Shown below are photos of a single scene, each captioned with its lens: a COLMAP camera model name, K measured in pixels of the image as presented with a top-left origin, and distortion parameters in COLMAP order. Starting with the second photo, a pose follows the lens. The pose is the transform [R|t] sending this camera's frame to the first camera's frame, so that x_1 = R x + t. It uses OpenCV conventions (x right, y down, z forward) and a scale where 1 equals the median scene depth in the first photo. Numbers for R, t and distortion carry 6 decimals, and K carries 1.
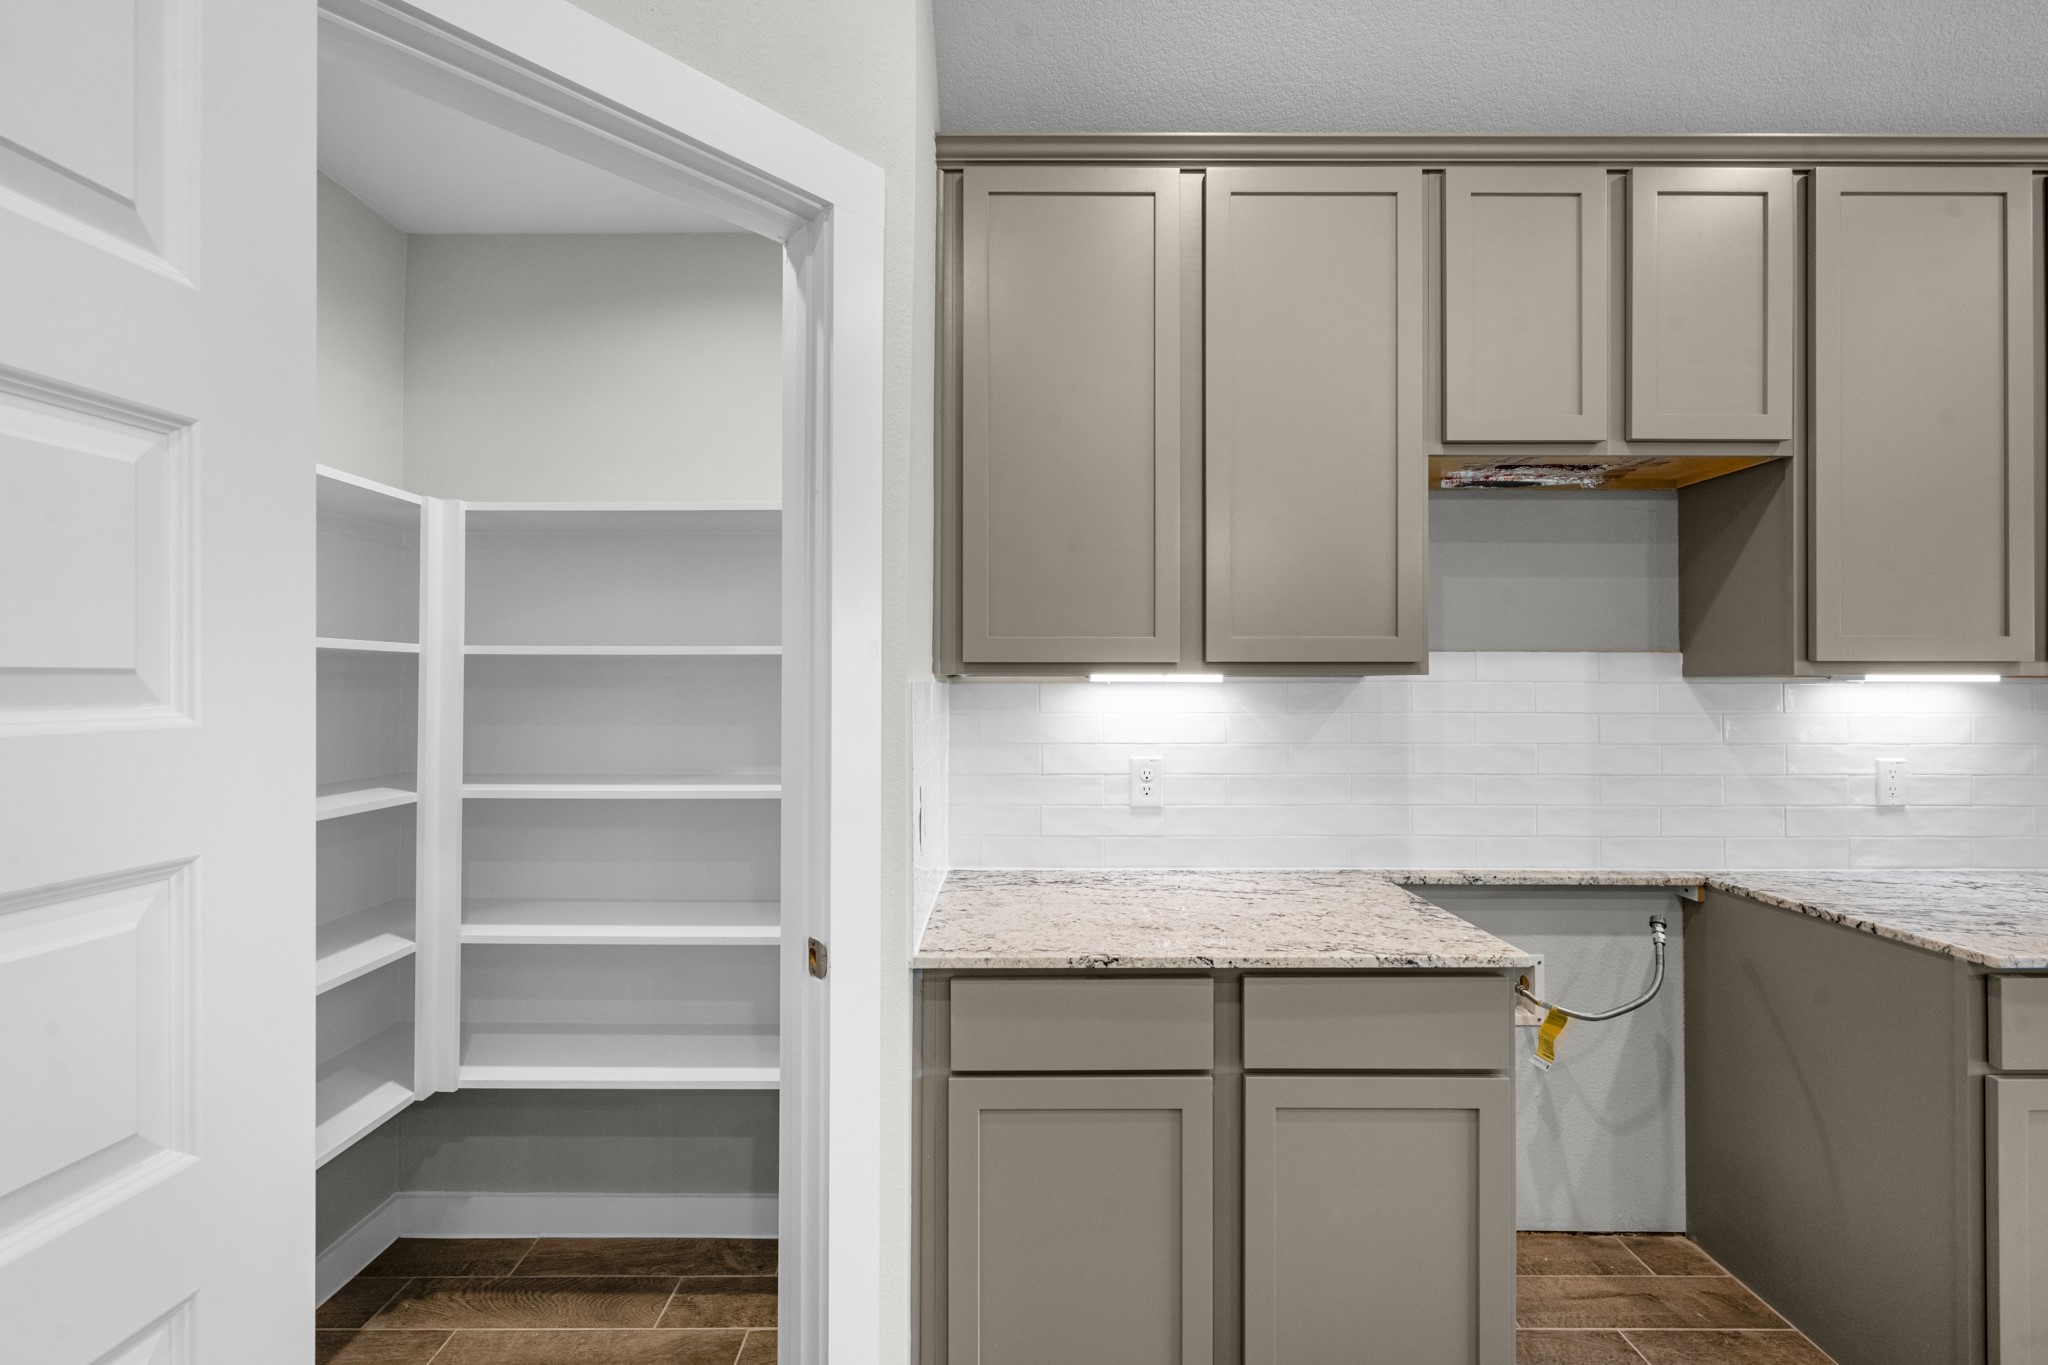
lens RADIAL K [[831.6, 0, 1016.3], [0, 831.6, 681.3], [0, 0, 1]] dist [0.001239, 0.000045]
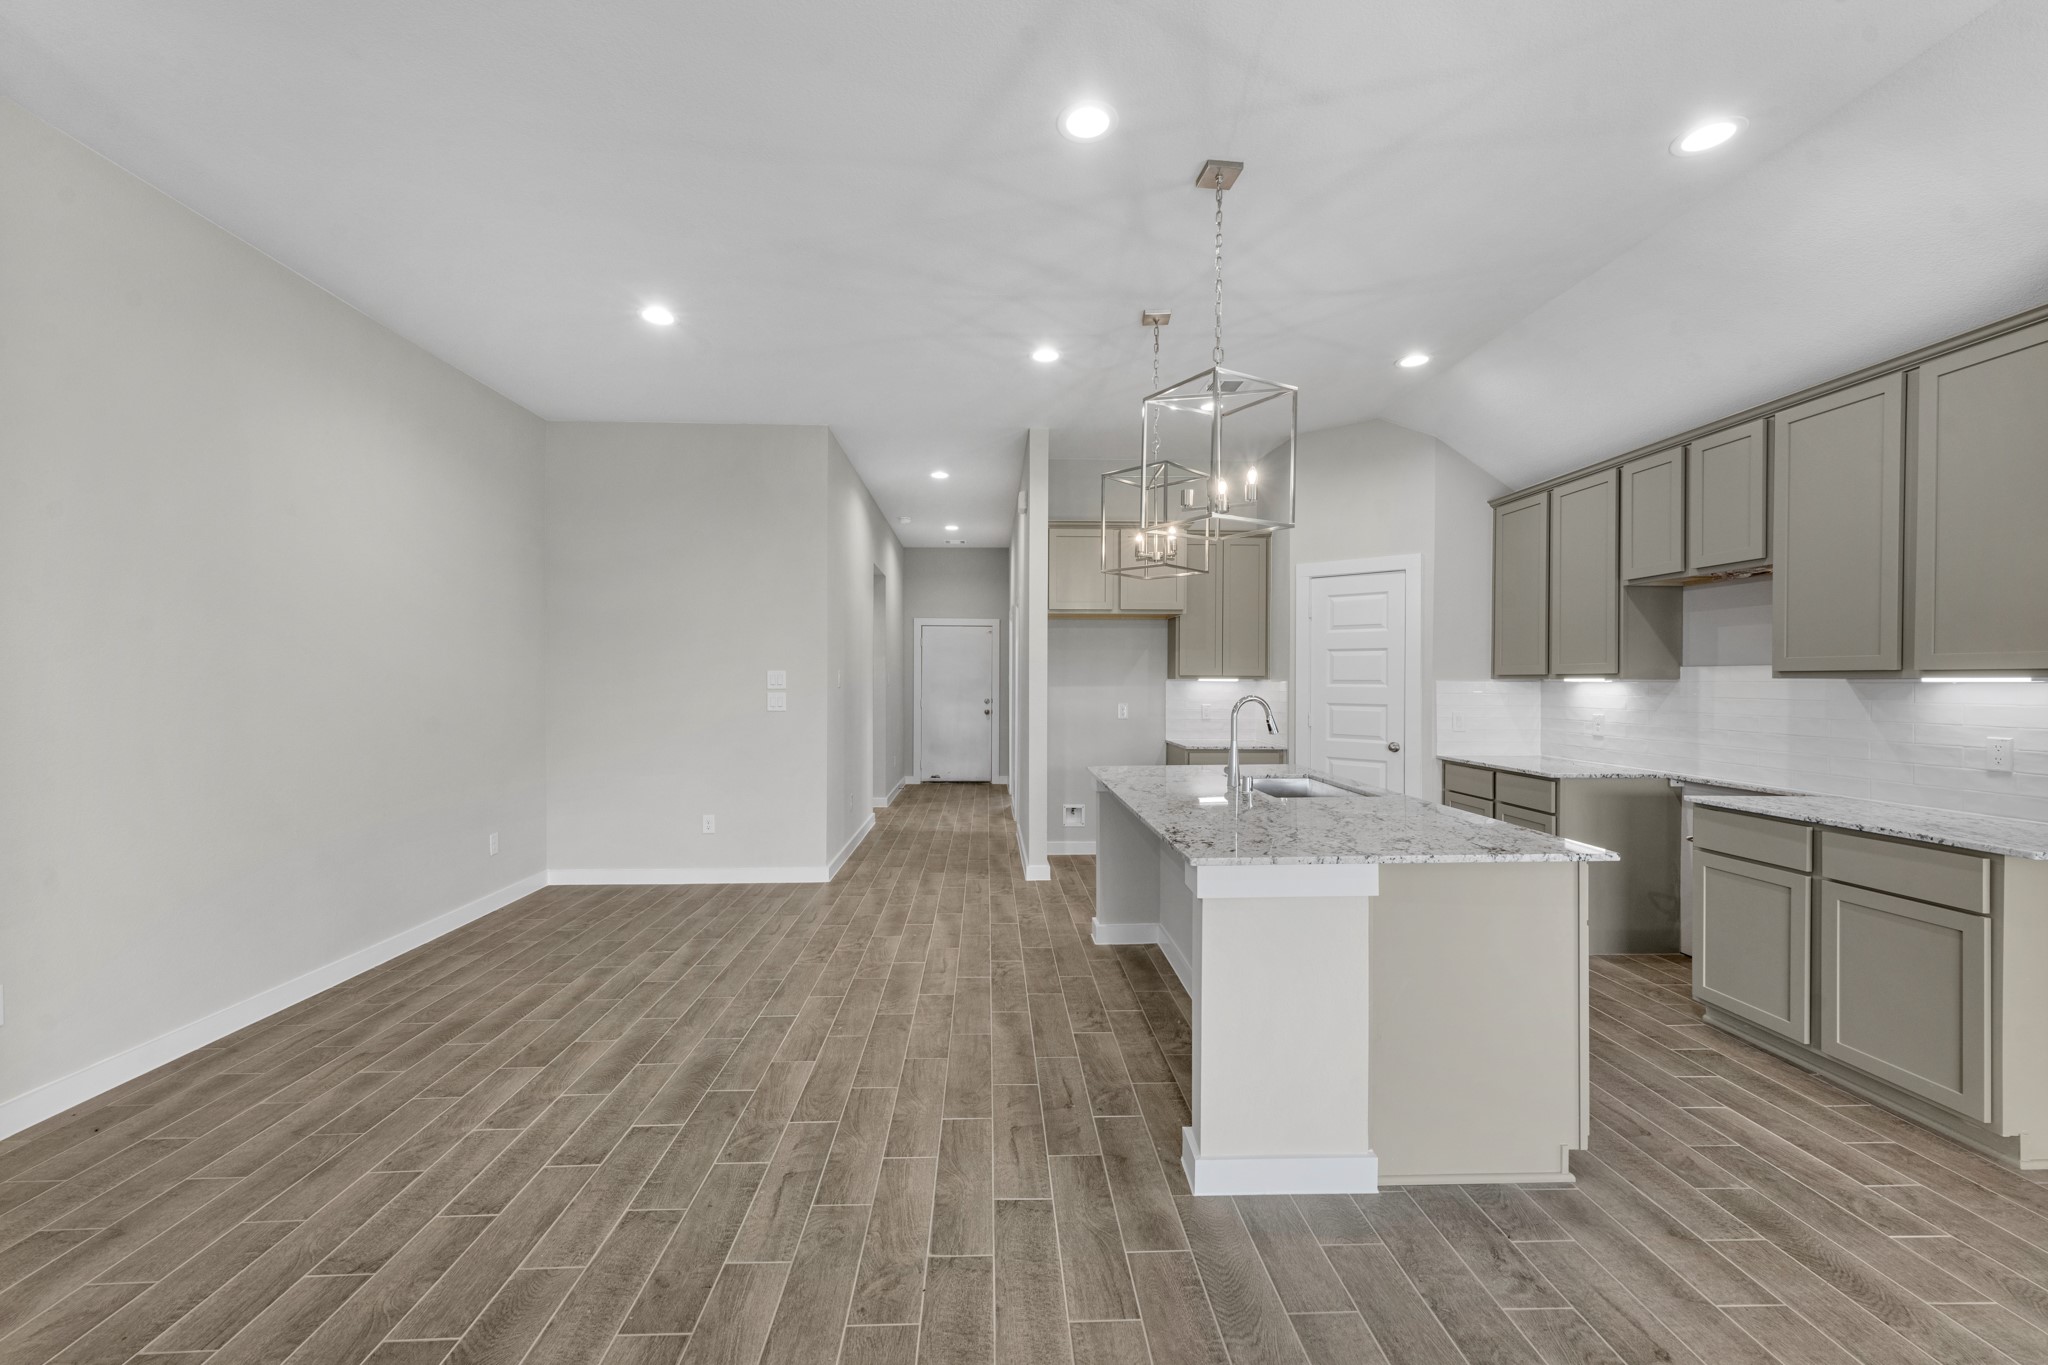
lens RADIAL K [[825.7, 0, 1005.9], [0, 825.7, 678.1], [0, 0, 1]] dist [0.008508, -0.000144]
pose [[0.023534, -0.004202, -0.999714, 2.750224], [-0.003357, 0.999985, -0.004283, 0.006915], [0.999717, 0.003457, 0.023520, -0.788474]]
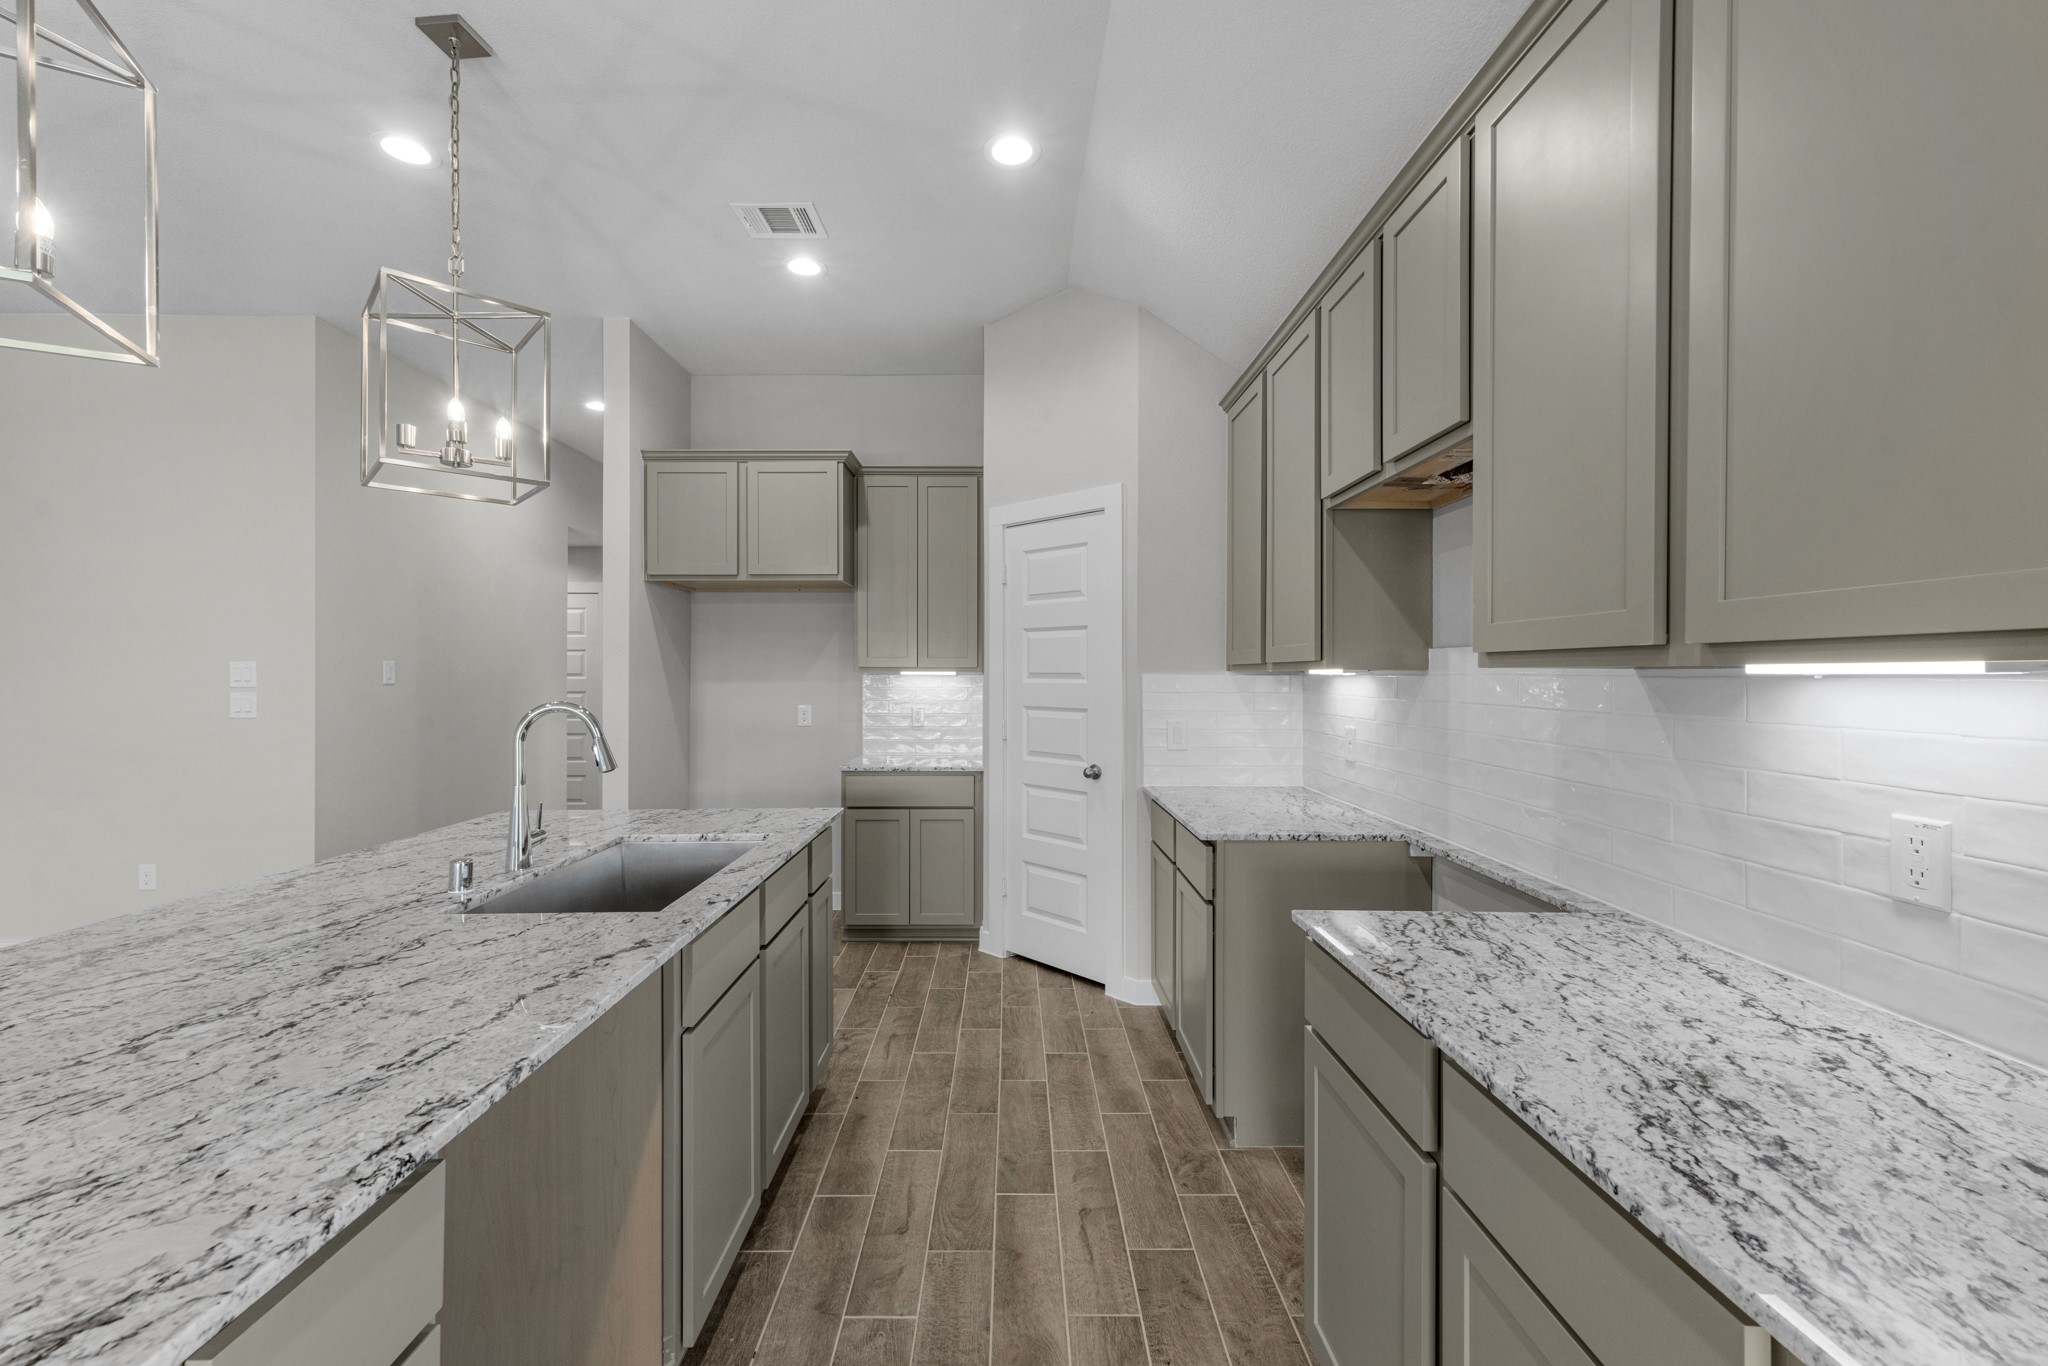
lens RADIAL K [[825.7, 0, 1011.0], [0, 825.7, 675.3], [0, 0, 1]] dist [0.008508, -0.000144]
pose [[0.000737, 0.000367, -1.000000, 1.817101], [-0.001037, 0.999999, 0.000366, 0.002254], [0.999999, 0.001037, 0.000738, 0.471864]]
